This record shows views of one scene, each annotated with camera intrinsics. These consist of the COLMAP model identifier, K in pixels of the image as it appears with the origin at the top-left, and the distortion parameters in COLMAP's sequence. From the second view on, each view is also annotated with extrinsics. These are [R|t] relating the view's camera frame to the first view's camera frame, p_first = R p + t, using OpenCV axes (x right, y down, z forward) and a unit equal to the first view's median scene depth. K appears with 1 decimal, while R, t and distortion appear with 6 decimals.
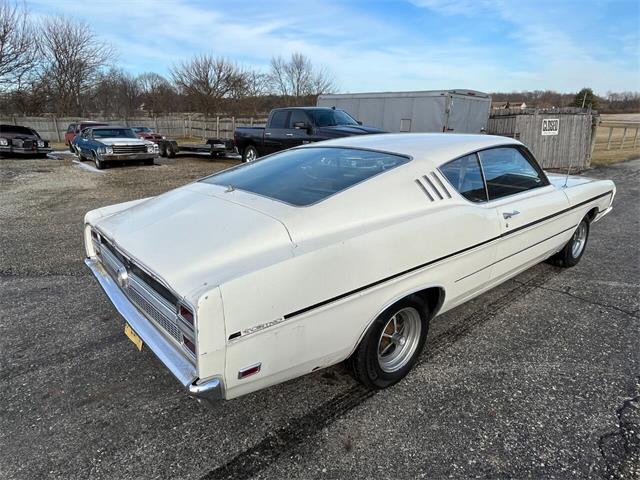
lens RADIAL K [[395.9, 0, 321.1], [0, 395.9, 237.1], [0, 0, 1]] dist [-0.003447, 0.000144]
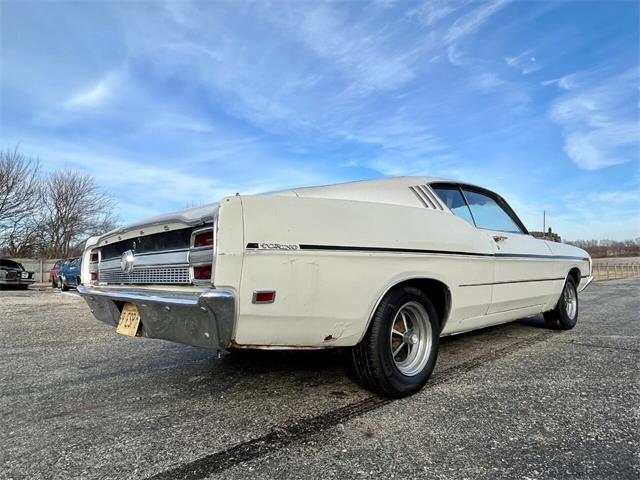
lens RADIAL K [[395.9, 0, 321.1], [0, 395.9, 237.1], [0, 0, 1]] dist [-0.003447, 0.000144]
pose [[0.998688, -0.014498, 0.049119, -0.055749], [0.031420, 0.930831, -0.364097, 0.345710], [-0.040442, 0.365162, 0.930065, 0.039818]]
